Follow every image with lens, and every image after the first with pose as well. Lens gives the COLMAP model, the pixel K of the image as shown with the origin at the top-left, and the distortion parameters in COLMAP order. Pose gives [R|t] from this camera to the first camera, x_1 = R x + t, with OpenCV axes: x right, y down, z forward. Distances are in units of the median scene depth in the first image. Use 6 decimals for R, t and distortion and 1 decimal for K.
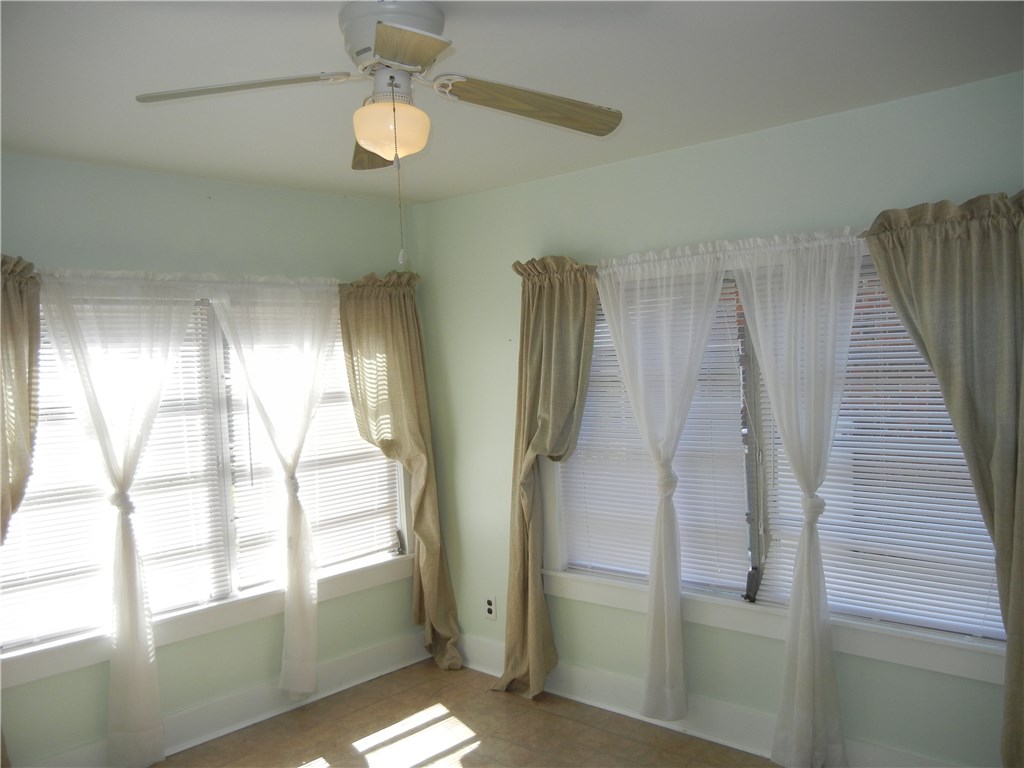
lens RADIAL K [[877.4, 0, 512.2], [0, 877.4, 386.7], [0, 0, 1]] dist [-0.005637, 0.014062]
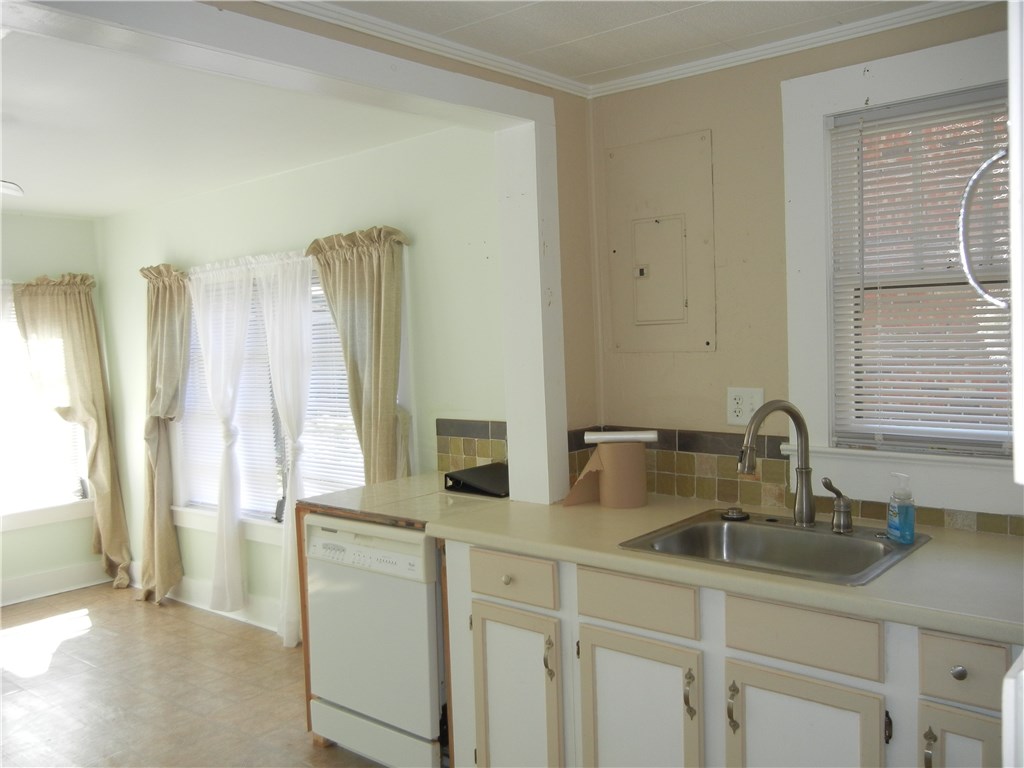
lens RADIAL K [[877.4, 0, 510.2], [0, 877.4, 389.5], [0, 0, 1]] dist [-0.005637, 0.014062]
pose [[0.999095, 0.000167, 0.042536, 0.525459], [-0.000986, 0.999815, 0.019229, 0.012411], [-0.042525, -0.019253, 0.998910, -0.339052]]
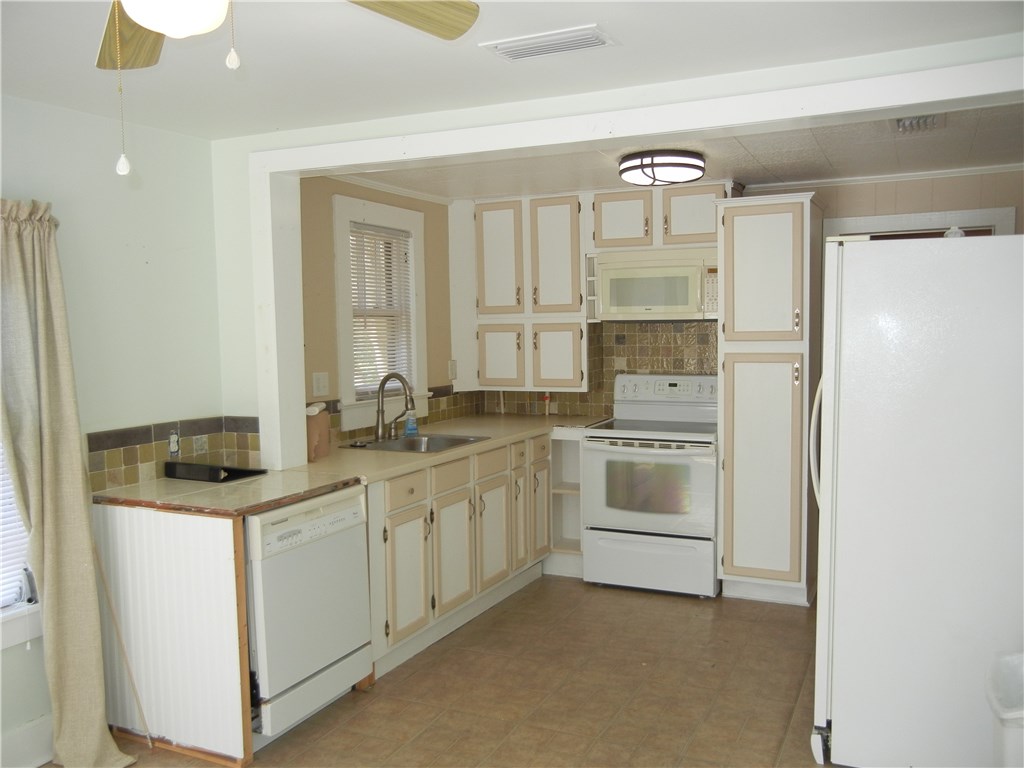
lens RADIAL K [[877.4, 0, 511.0], [0, 877.4, 389.1], [0, 0, 1]] dist [-0.005637, 0.014062]
pose [[-0.297570, -0.027600, 0.954301, -0.909486], [0.066792, 0.996531, 0.049648, 0.002244], [-0.952361, 0.078514, -0.294694, 0.876896]]
